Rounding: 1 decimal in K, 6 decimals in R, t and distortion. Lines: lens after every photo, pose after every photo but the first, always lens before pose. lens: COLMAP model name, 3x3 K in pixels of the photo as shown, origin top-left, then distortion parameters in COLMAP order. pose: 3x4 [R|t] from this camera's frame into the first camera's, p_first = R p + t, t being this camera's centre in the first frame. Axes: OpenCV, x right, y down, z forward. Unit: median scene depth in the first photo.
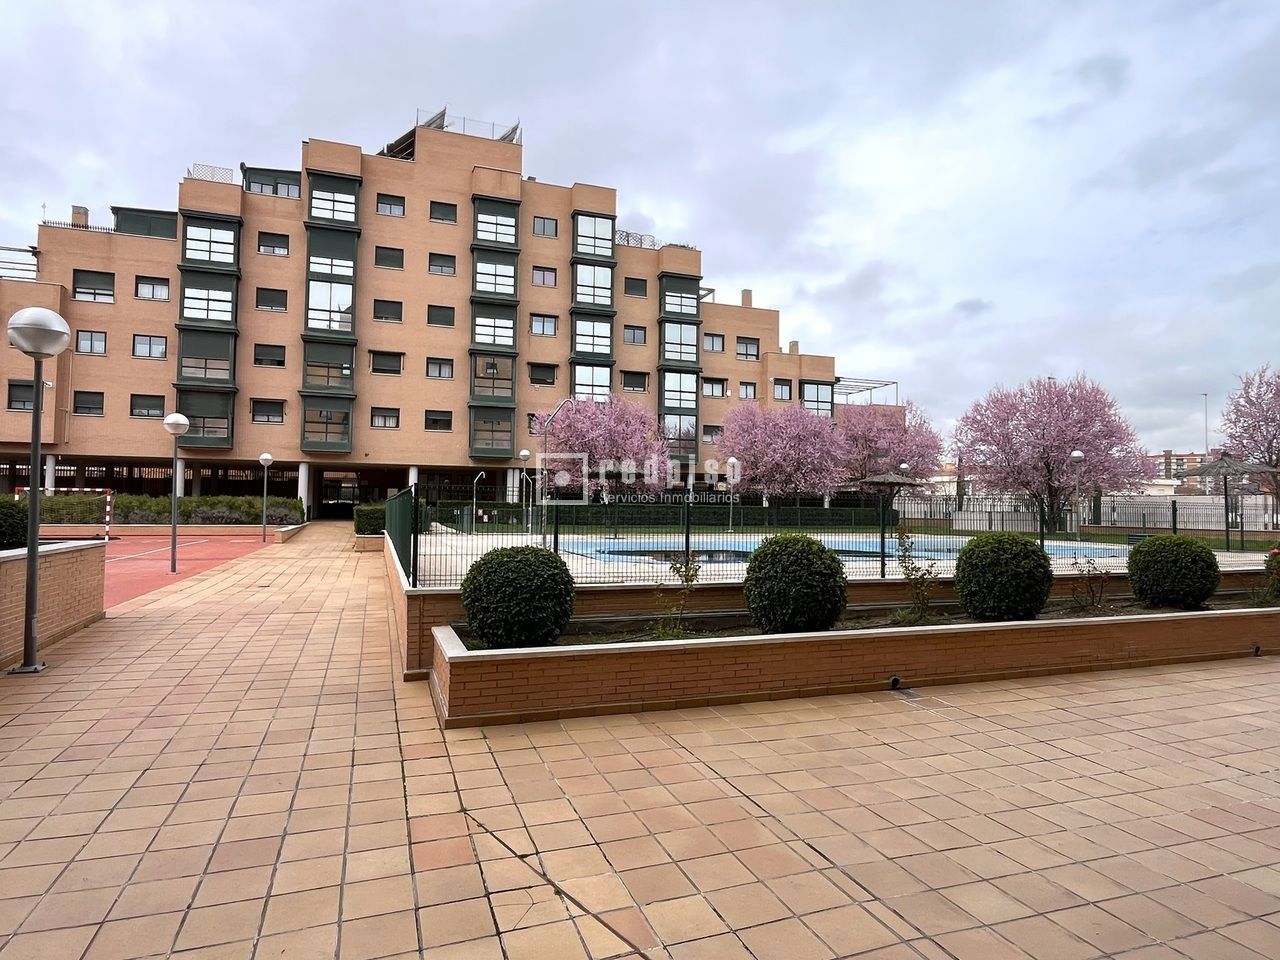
lens RADIAL K [[750.9, 0, 642.5], [0, 750.9, 480.2], [0, 0, 1]] dist [-0.009558, -0.000601]
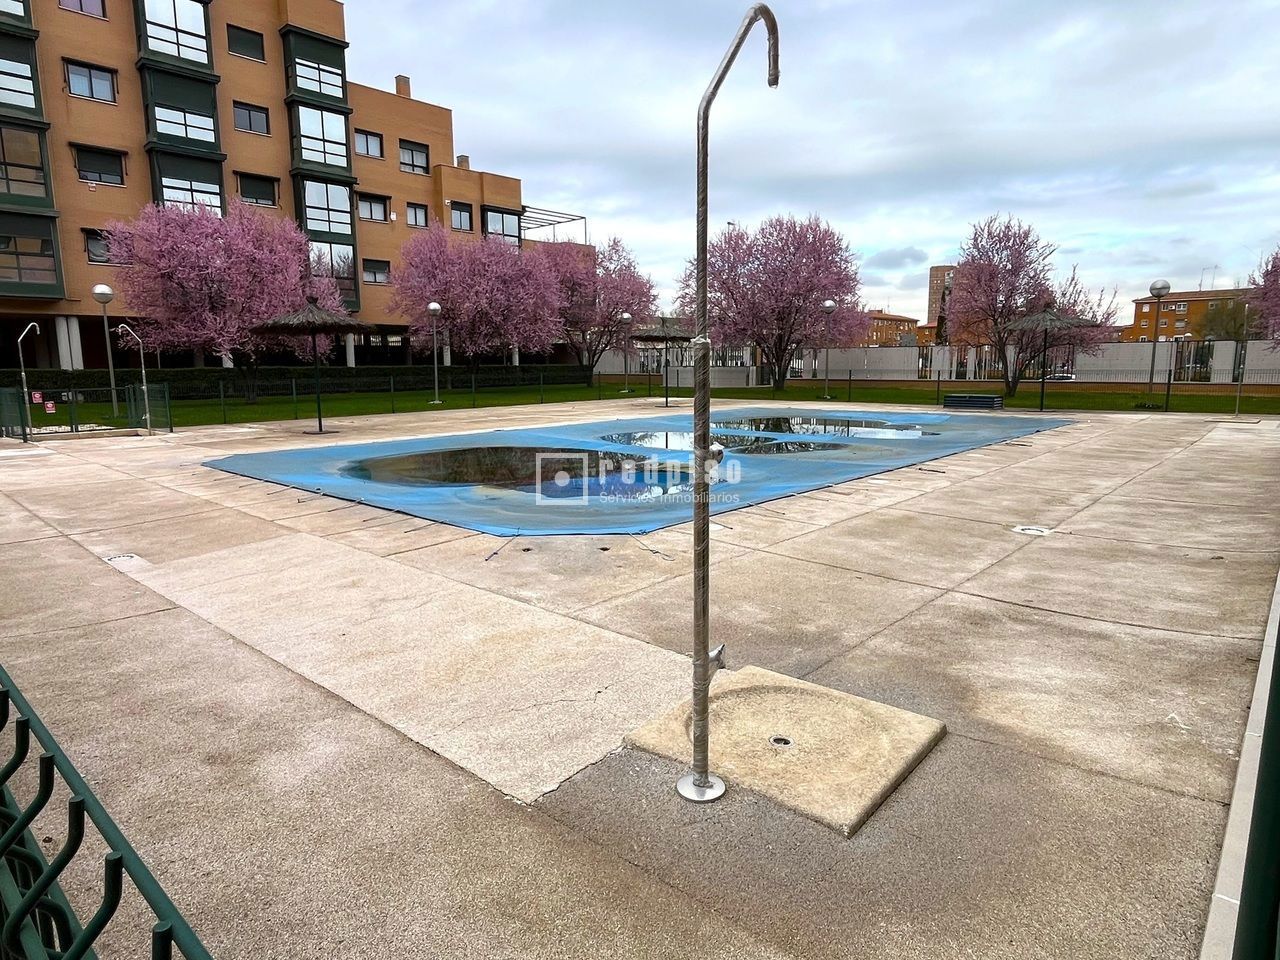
lens RADIAL K [[762.6, 0, 633.8], [0, 762.6, 479.6], [0, 0, 1]] dist [-0.003346, -0.001359]
pose [[0.879553, -0.093681, 0.466487, -0.057873], [0.001667, 0.981026, 0.193867, -0.003588], [-0.475798, -0.169739, 0.863021, 0.174486]]
